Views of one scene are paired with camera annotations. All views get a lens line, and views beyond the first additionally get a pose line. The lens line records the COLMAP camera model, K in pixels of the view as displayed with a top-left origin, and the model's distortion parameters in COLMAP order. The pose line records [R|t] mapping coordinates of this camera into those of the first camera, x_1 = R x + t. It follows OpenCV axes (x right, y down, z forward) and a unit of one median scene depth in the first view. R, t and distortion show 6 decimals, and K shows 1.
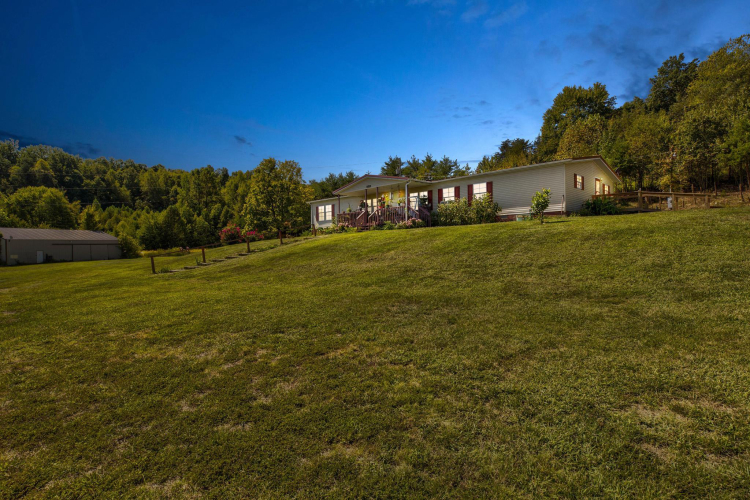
lens RADIAL K [[366.2, 0, 375.0], [0, 366.2, 250.0], [0, 0, 1]] dist [-0.001055, -0.000170]
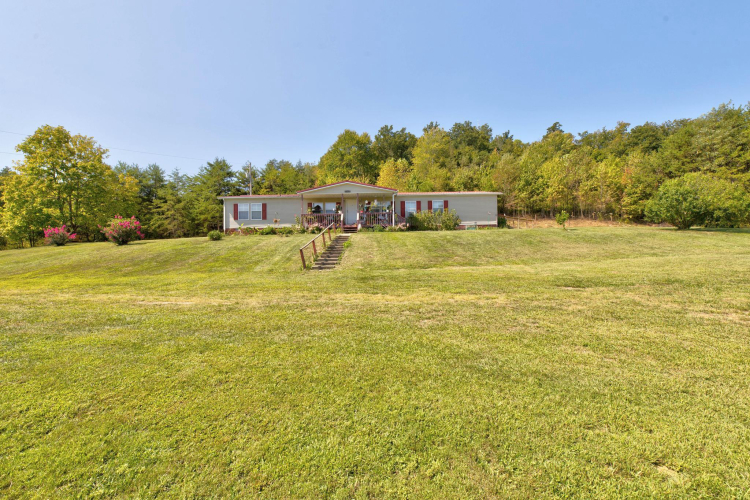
lens RADIAL K [[345.0, 0, 375.0], [0, 345.0, 250.0], [0, 0, 1]] dist [0.000354, 0.000193]
pose [[0.705152, 0.006332, 0.709027, -0.548636], [0.017280, 0.999510, -0.026111, 0.022028], [-0.708845, 0.030664, 0.704697, 0.180950]]
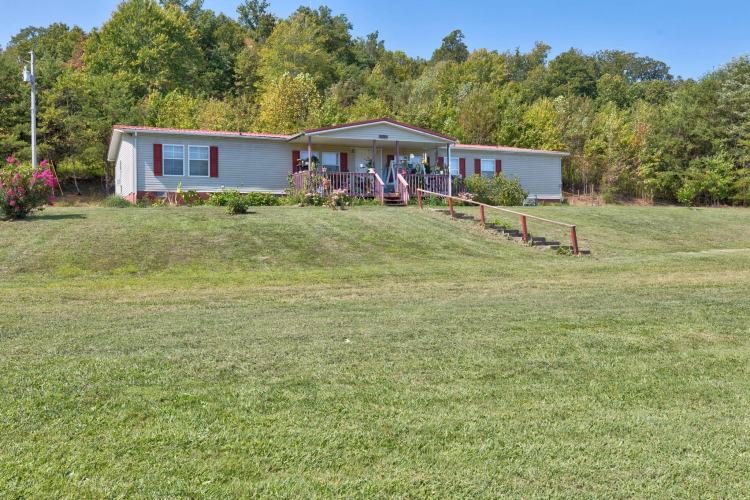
lens RADIAL K [[681.6, 0, 375.0], [0, 681.6, 250.0], [0, 0, 1]] dist [-0.001166, 0.000528]
pose [[0.334435, 0.000056, 0.942419, -0.927692], [0.024982, 0.999648, -0.008924, 0.029144], [-0.942088, 0.026528, 0.334315, 0.493928]]
